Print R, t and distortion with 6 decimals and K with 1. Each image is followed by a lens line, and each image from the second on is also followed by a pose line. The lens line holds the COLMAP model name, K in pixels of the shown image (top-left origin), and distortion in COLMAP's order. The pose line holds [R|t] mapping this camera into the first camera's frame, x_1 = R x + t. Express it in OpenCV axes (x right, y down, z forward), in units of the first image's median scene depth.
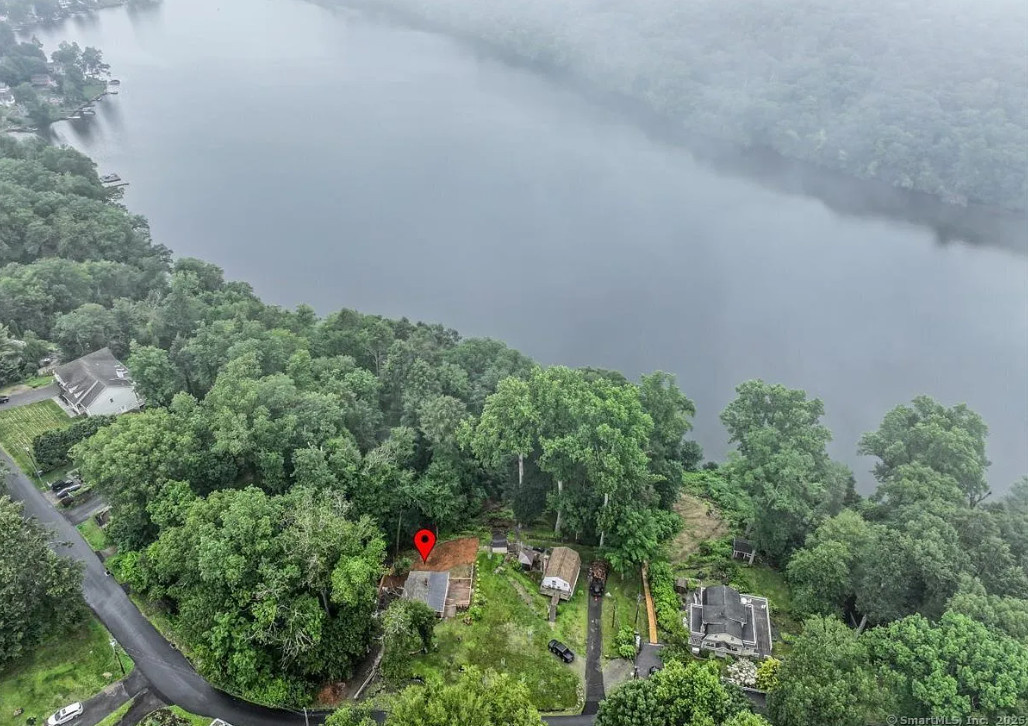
lens RADIAL K [[711.1, 0, 514.2], [0, 711.1, 364.0], [0, 0, 1]] dist [0.002955, 0.004697]
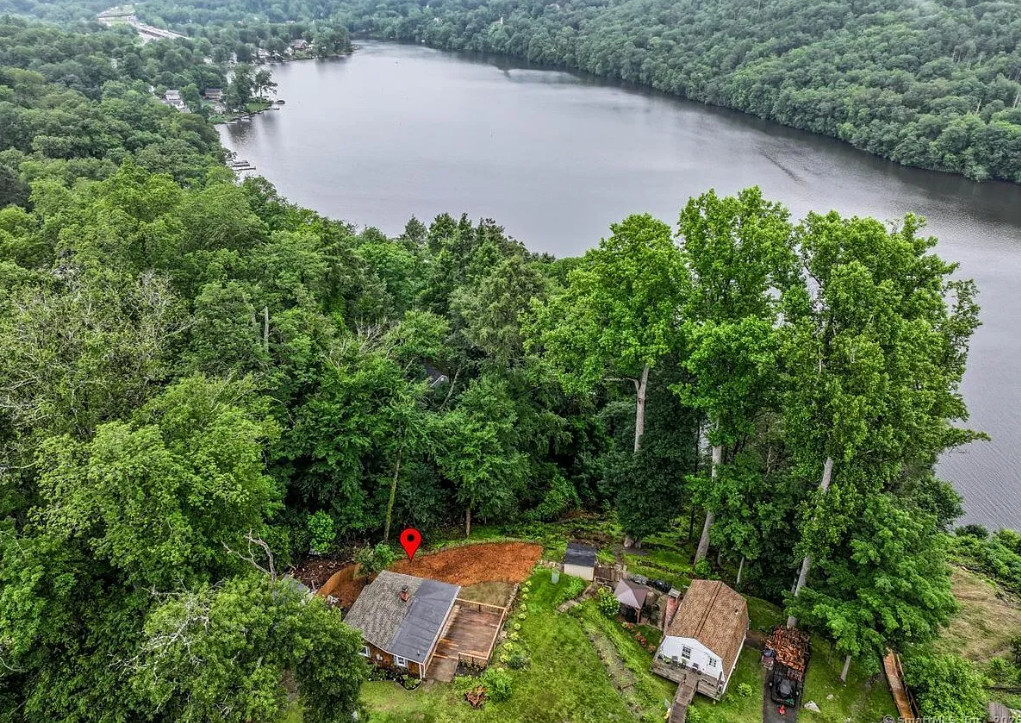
lens RADIAL K [[706.2, 0, 511.7], [0, 706.2, 360.1], [0, 0, 1]] dist [0.002955, 0.004697]
pose [[0.972609, 0.100699, -0.209503, 0.023685], [-0.130633, 0.982291, -0.134312, 0.198527], [0.192268, 0.158001, 0.968539, 0.514730]]
